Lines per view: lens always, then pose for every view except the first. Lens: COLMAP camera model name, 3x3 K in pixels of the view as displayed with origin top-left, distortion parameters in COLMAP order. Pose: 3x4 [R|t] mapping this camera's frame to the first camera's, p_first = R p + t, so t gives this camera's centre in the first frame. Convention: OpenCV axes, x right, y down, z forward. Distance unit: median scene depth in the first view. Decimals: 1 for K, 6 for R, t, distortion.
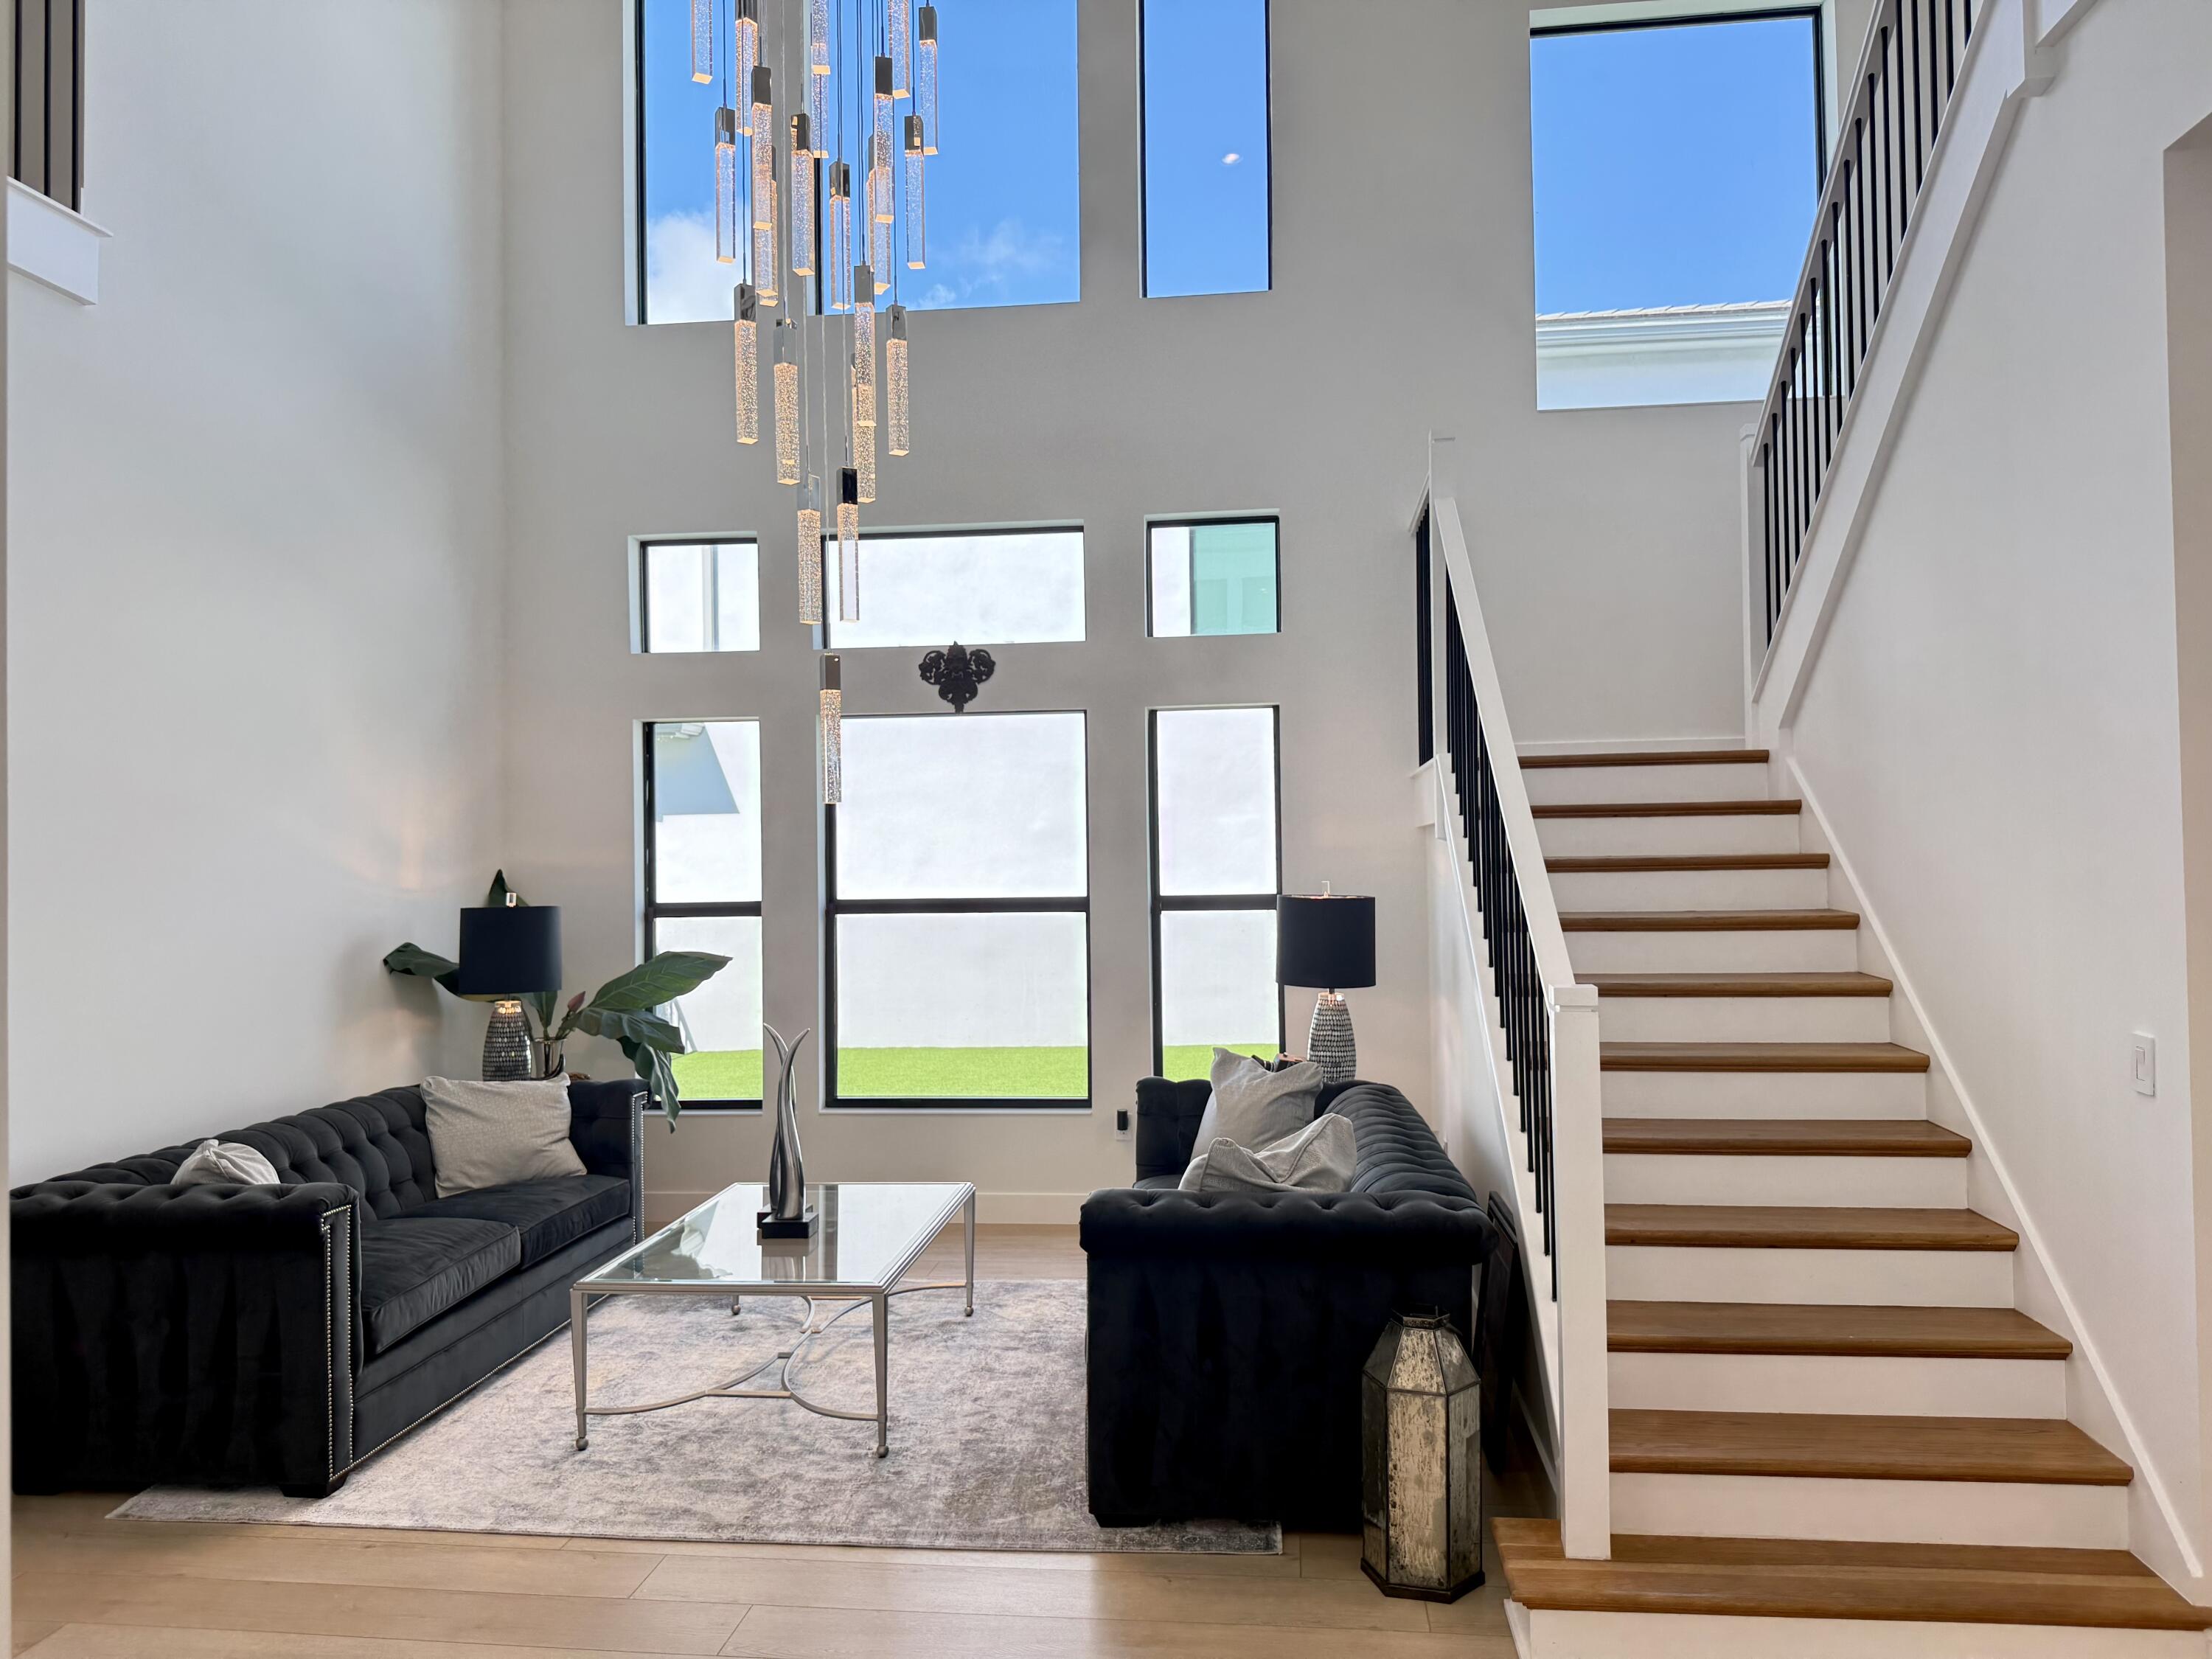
lens RADIAL K [[1575.5, 0, 1107.0], [0, 1575.5, 830.4], [0, 0, 1]] dist [0.050995, -0.070250]
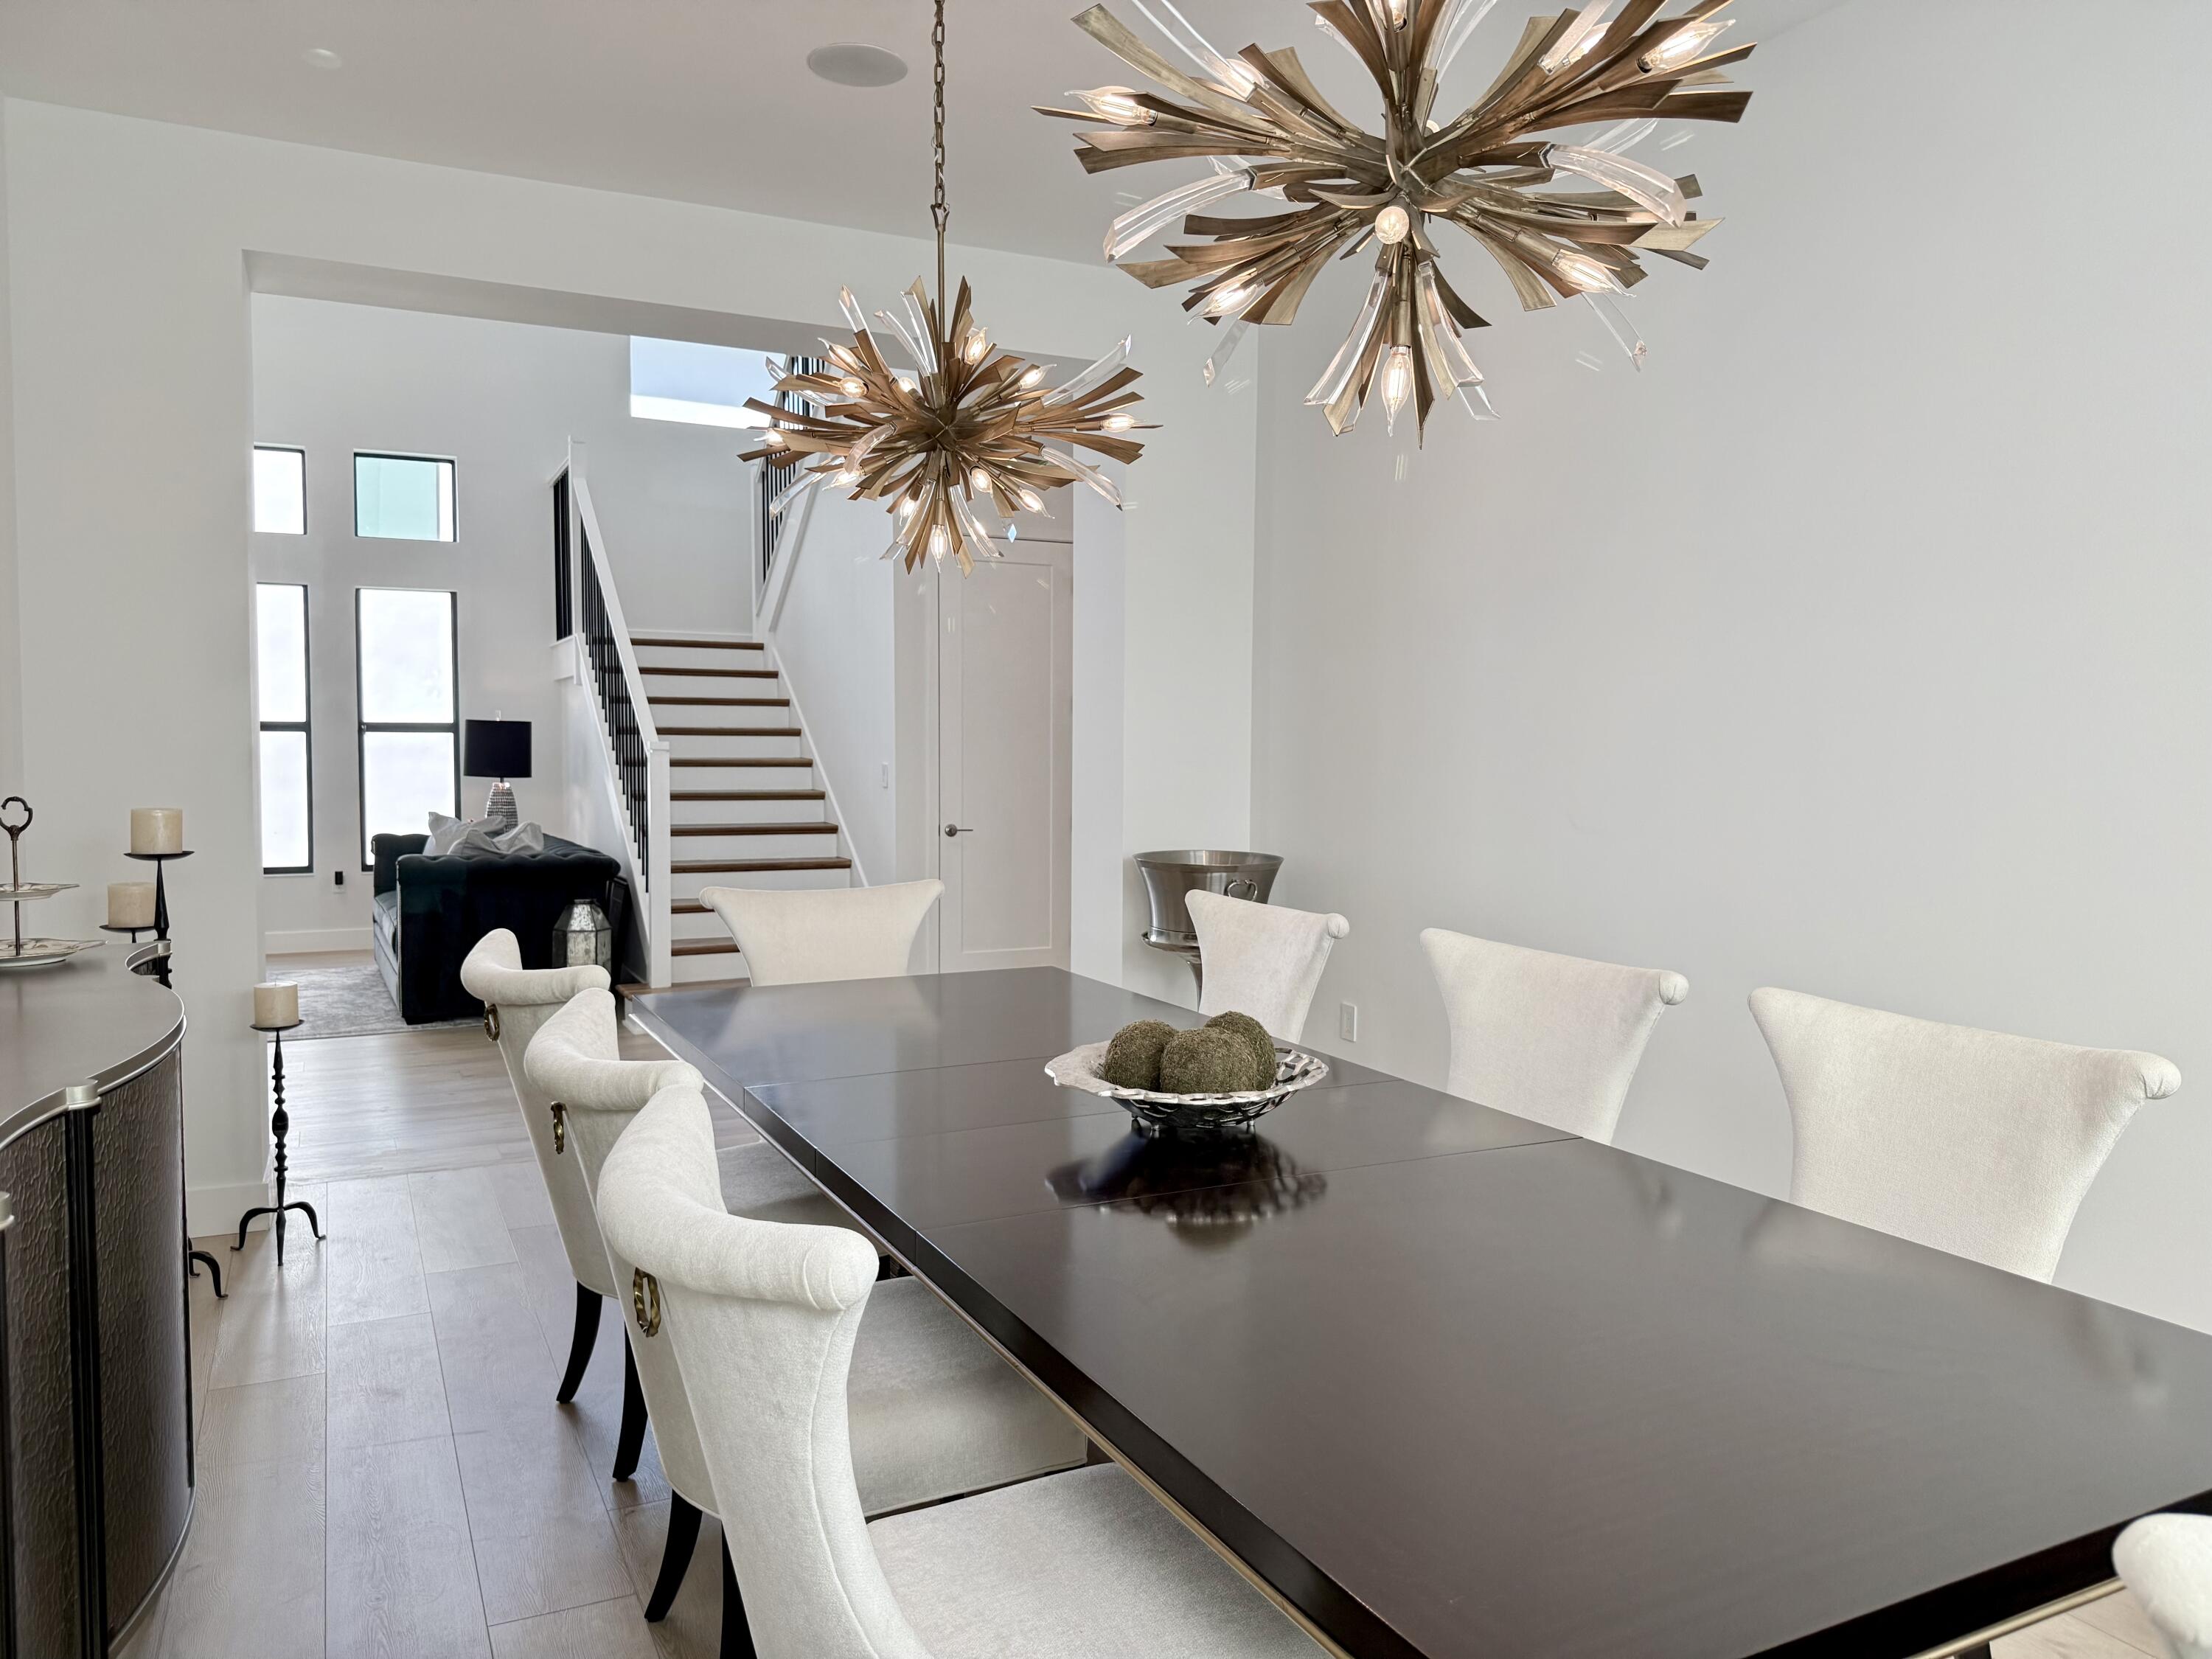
lens RADIAL K [[1575.5, 0, 1113.7], [0, 1575.5, 829.1], [0, 0, 1]] dist [0.050995, -0.070250]
pose [[0.841586, -0.006410, 0.540085, -0.239019], [-0.032479, 0.997519, 0.062450, 0.037955], [-0.539145, -0.070099, 0.839290, -0.793208]]
